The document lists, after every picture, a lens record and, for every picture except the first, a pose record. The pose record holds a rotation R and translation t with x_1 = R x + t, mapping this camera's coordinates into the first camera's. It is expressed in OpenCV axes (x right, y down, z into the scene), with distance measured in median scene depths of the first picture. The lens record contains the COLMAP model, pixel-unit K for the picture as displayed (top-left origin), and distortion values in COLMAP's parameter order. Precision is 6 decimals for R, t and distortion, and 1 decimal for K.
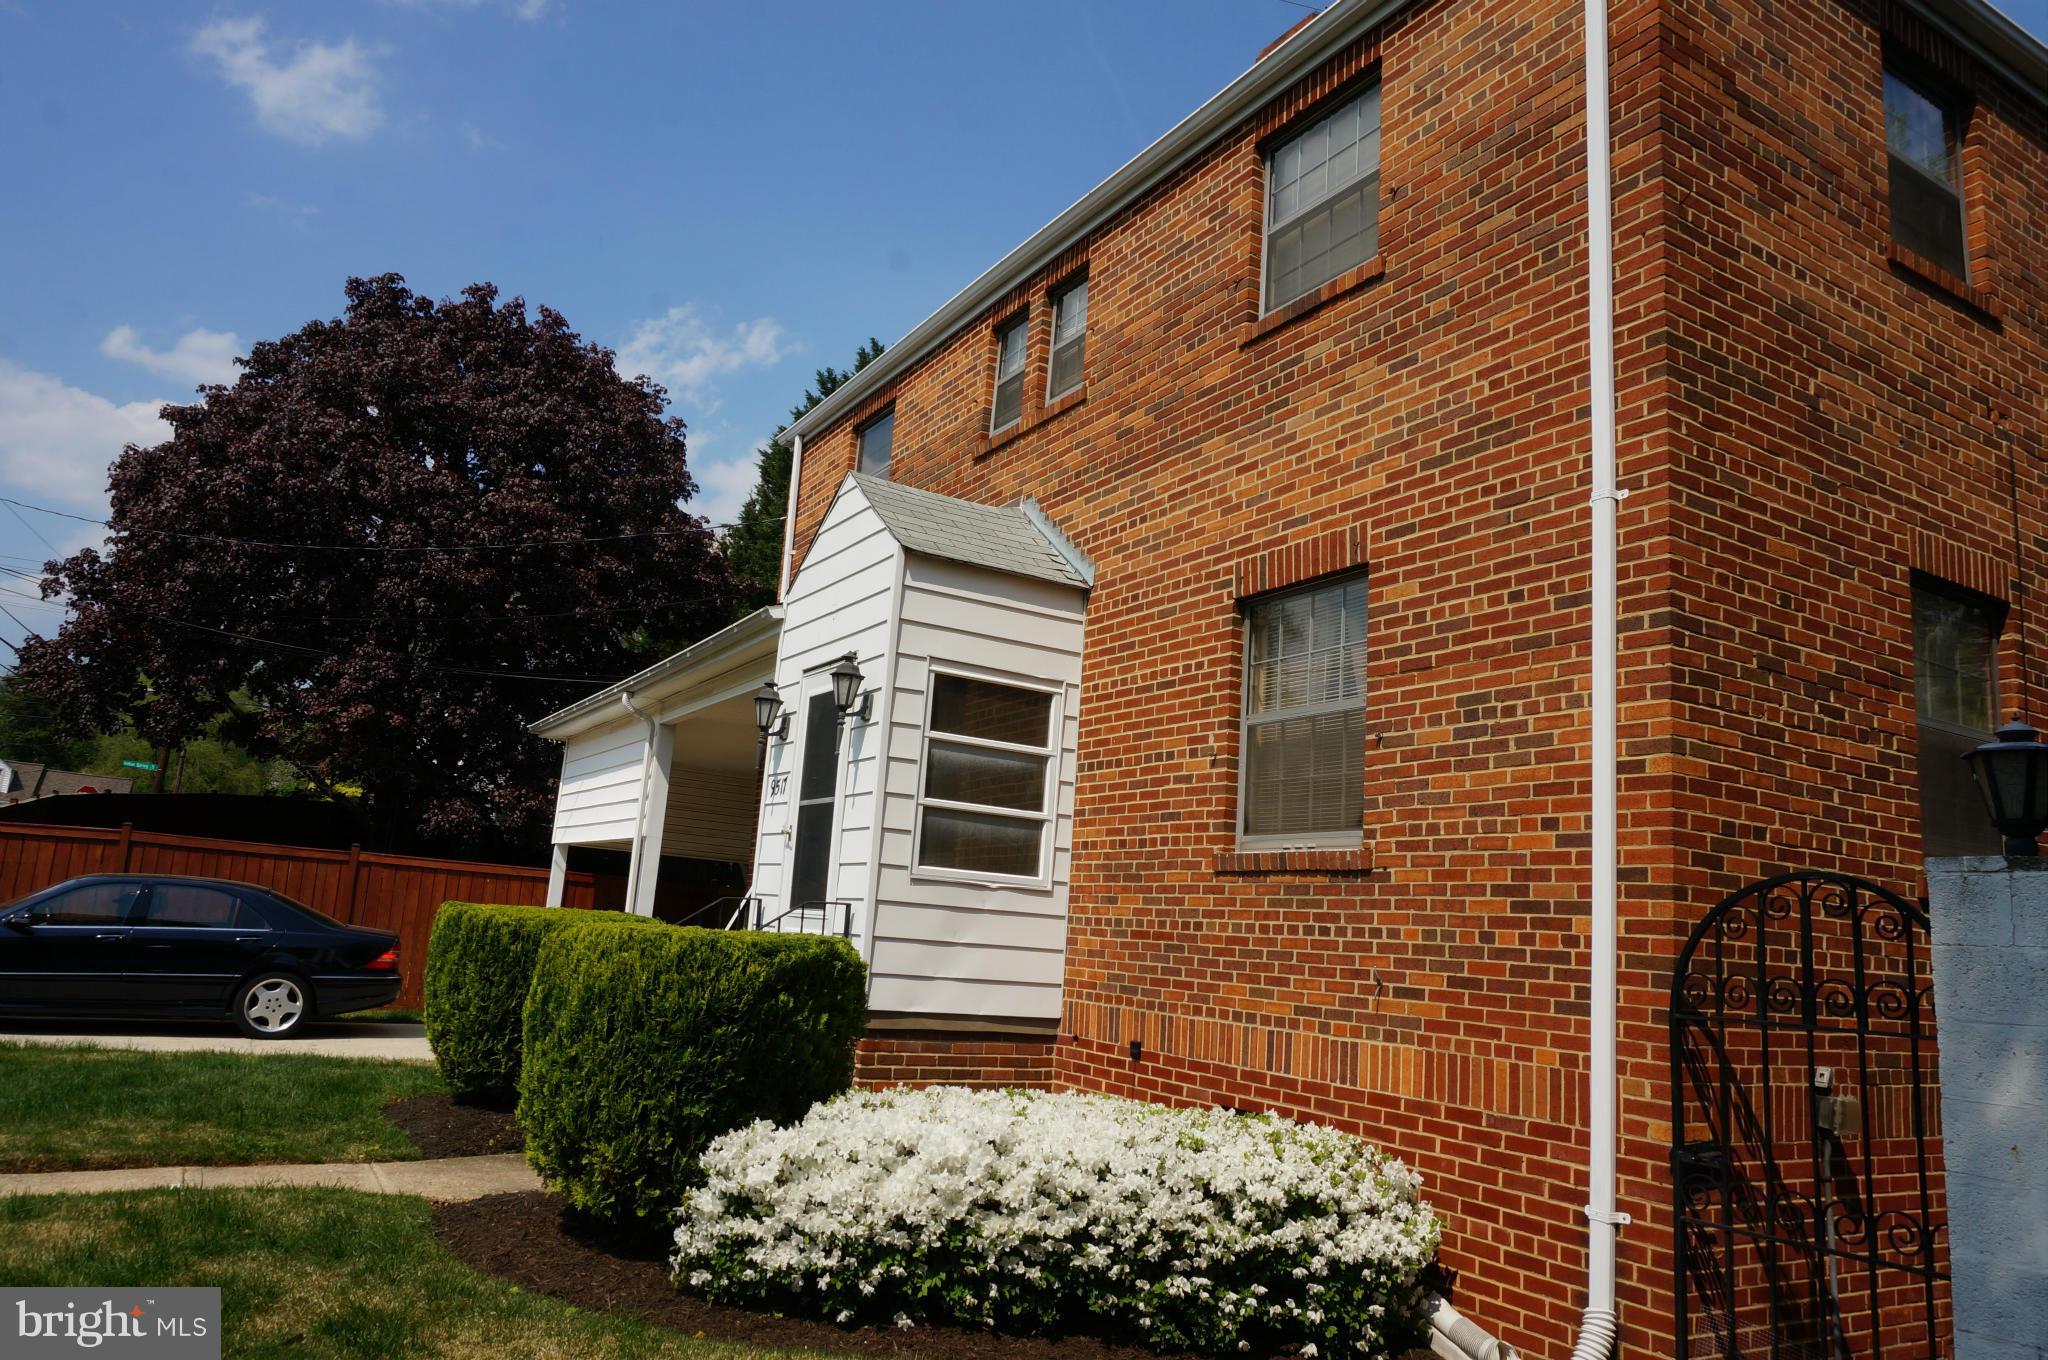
lens RADIAL K [[1365.0, 0, 1023.1], [0, 1365.0, 676.0], [0, 0, 1]] dist [-0.035884, 0.003840]
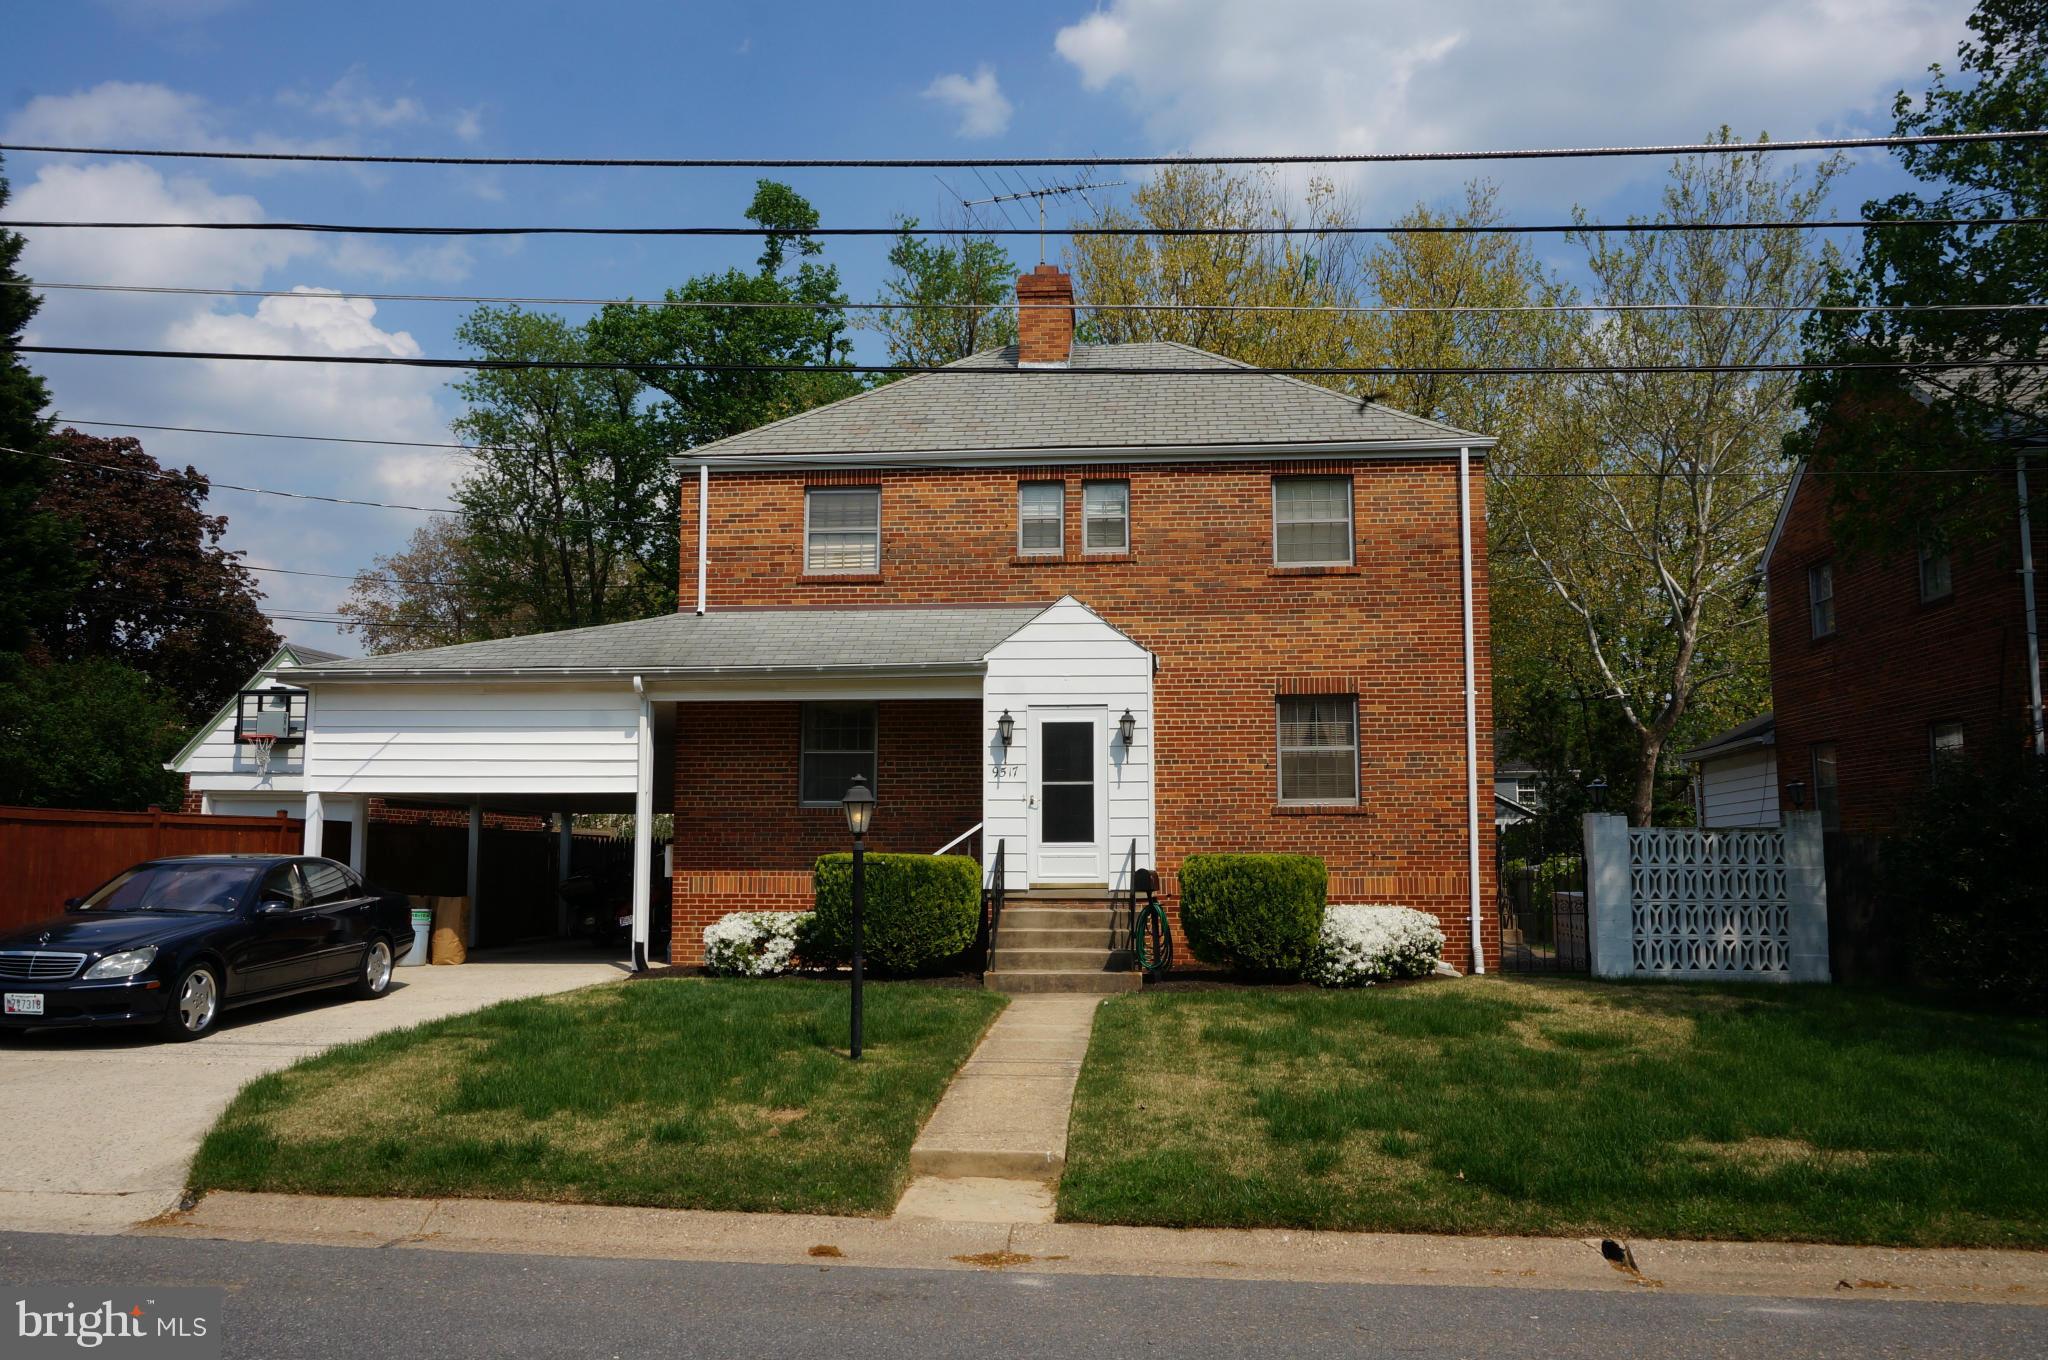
lens RADIAL K [[1573.5, 0, 1016.4], [0, 1573.5, 678.5], [0, 0, 1]] dist [-0.035195, 0.041377]
pose [[0.583029, 0.017602, 0.812261, -2.583884], [-0.108404, 0.992511, 0.056303, -0.213341], [-0.805187, -0.120878, 0.580571, -0.193107]]
